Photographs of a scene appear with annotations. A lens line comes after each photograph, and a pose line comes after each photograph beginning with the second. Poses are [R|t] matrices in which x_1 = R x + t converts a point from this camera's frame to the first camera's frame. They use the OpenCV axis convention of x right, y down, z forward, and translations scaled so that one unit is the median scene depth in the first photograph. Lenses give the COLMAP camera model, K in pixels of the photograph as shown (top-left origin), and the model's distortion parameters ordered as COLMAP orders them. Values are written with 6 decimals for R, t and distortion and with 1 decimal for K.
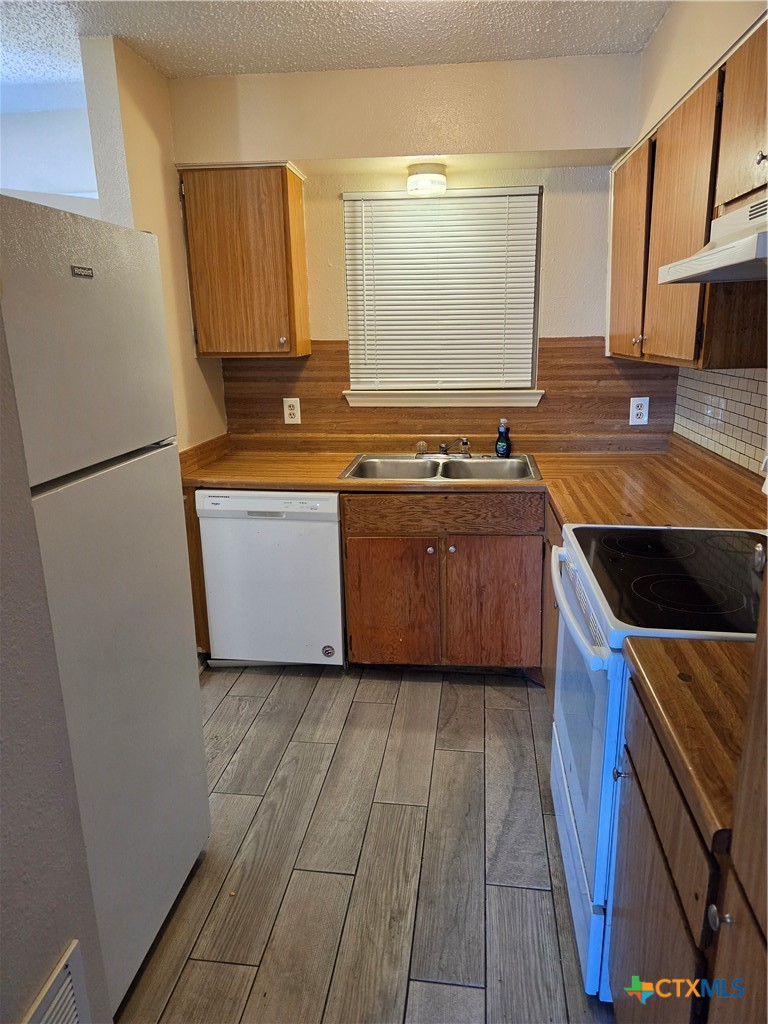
lens RADIAL K [[685.2, 0, 387.0], [0, 685.2, 514.0], [0, 0, 1]] dist [0.002510, -0.000592]
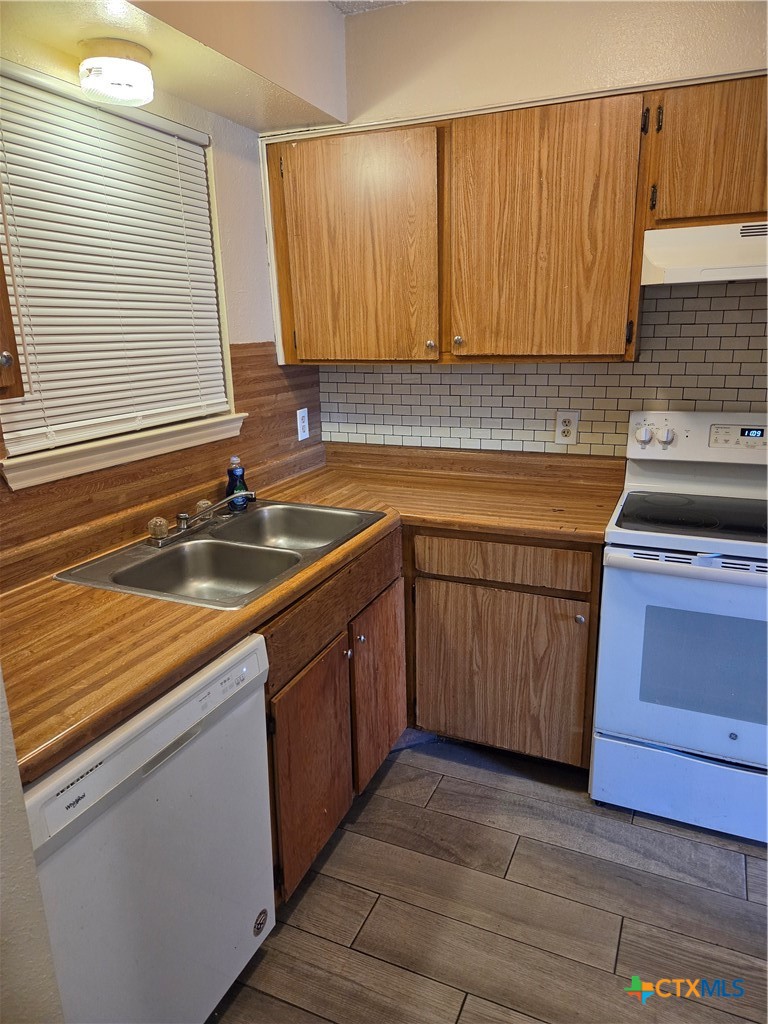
lens RADIAL K [[685.2, 0, 385.4], [0, 685.2, 508.0], [0, 0, 1]] dist [0.002510, -0.000592]
pose [[0.282353, -0.235517, 0.929951, -0.458587], [0.264339, 0.950967, 0.160580, -0.161302], [-0.922172, 0.200482, 0.330765, 0.627695]]
